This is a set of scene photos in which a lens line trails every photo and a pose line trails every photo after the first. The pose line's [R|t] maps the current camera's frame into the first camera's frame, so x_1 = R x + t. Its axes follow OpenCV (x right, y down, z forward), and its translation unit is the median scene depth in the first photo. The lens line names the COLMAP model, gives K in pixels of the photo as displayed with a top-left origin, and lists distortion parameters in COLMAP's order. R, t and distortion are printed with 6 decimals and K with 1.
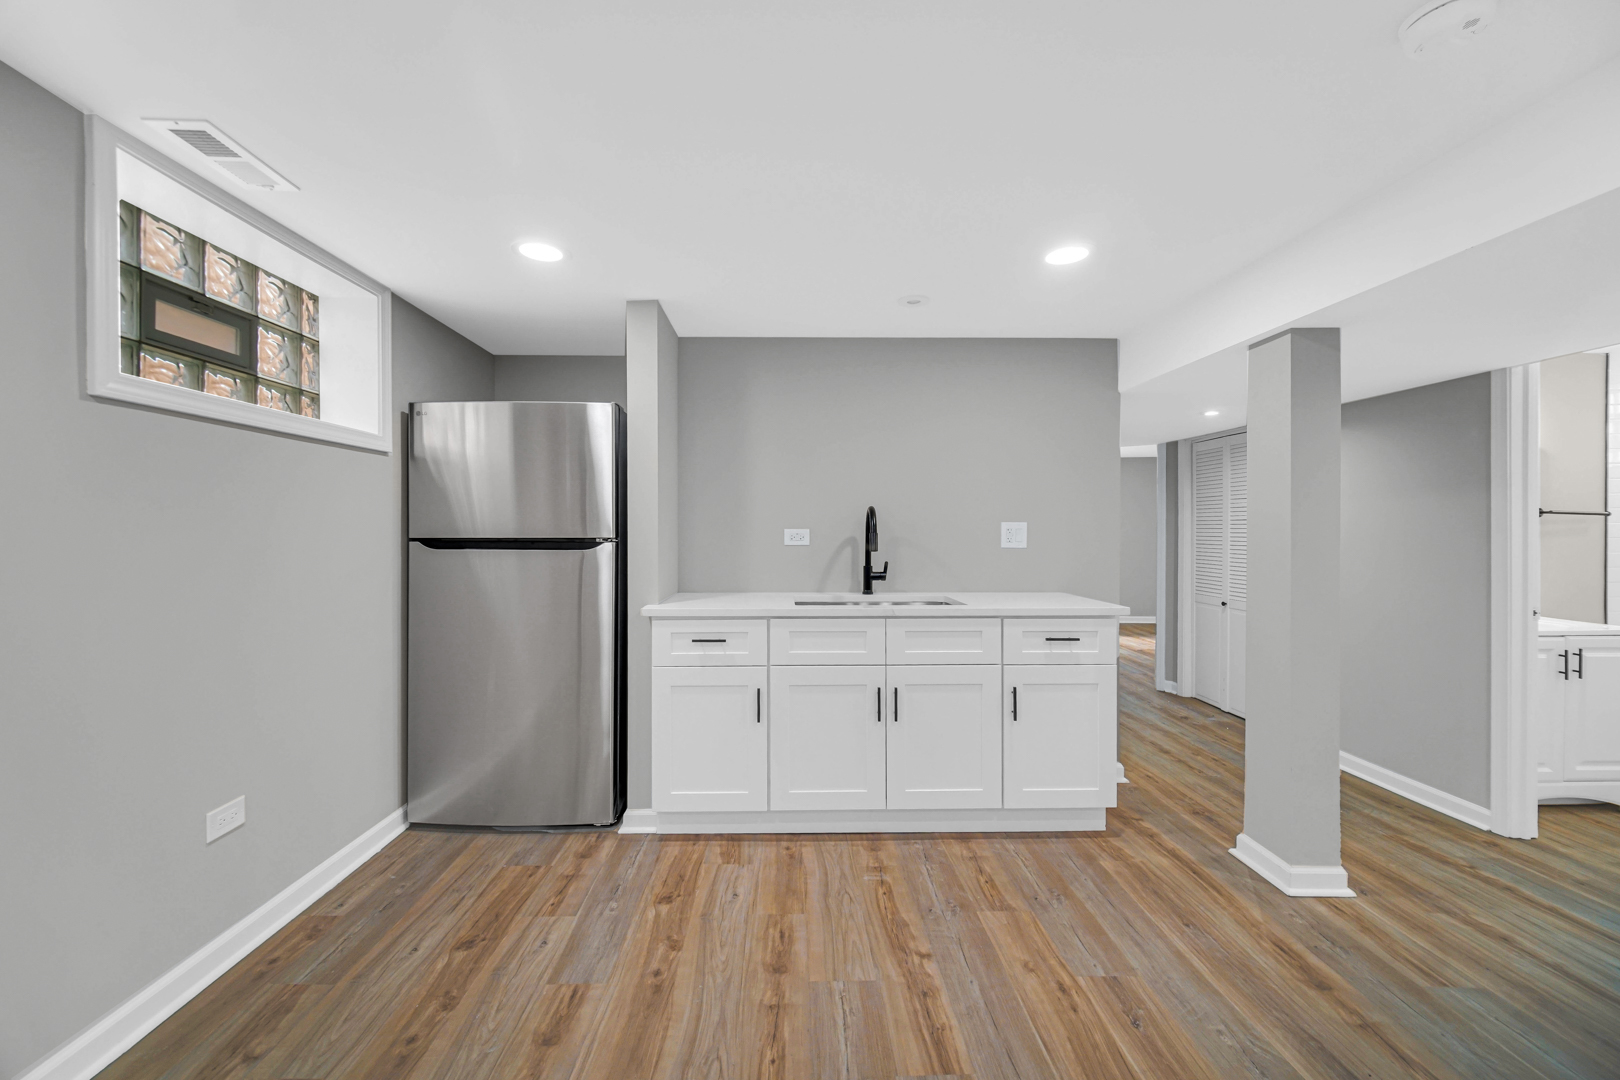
lens RADIAL K [[657.8, 0, 804.4], [0, 657.8, 532.8], [0, 0, 1]] dist [-0.001647, -0.000185]
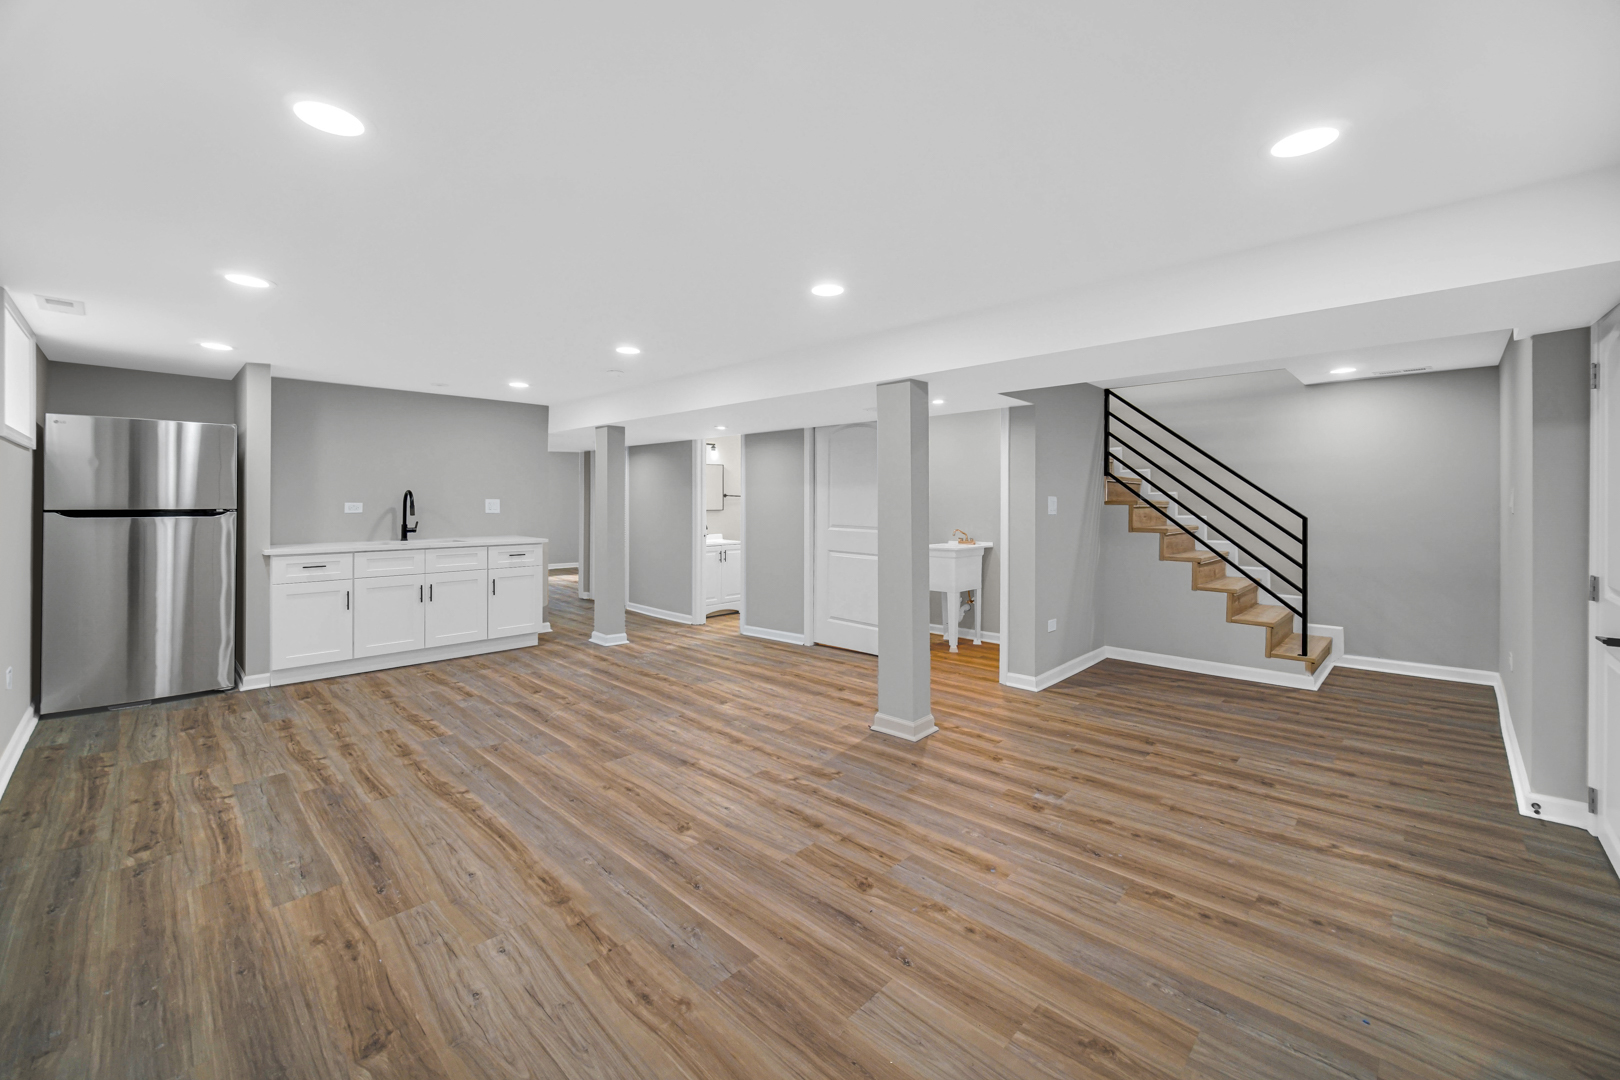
lens RADIAL K [[651.9, 0, 782.3], [0, 651.9, 498.8], [0, 0, 1]] dist [0.000865, 0.000307]
pose [[0.737894, 0.003049, 0.674909, -0.395607], [0.001564, 0.999979, -0.006228, -0.005678], [-0.674914, 0.005651, 0.737874, -1.125576]]
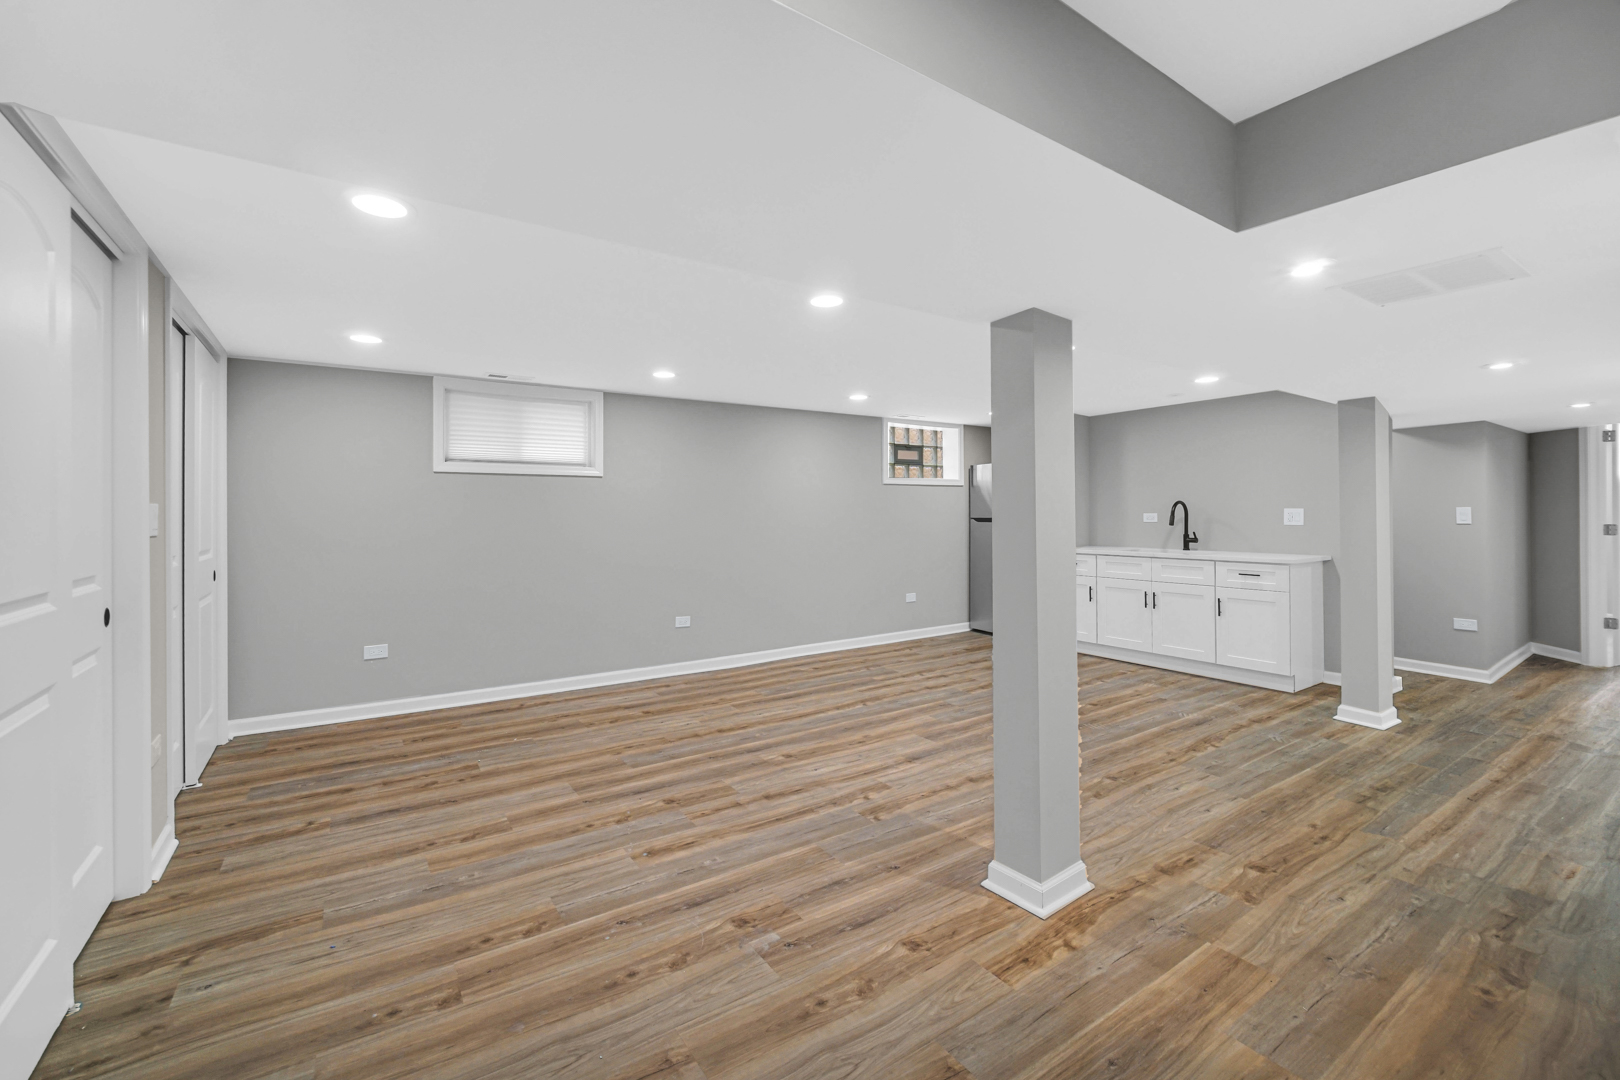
lens RADIAL K [[651.9, 0, 782.3], [0, 651.9, 498.8], [0, 0, 1]] dist [0.000865, 0.000307]
pose [[0.519518, -0.022344, -0.854167, 1.243003], [0.001534, 0.999681, -0.025218, -0.002271], [0.854458, 0.011791, 0.519386, -1.001236]]
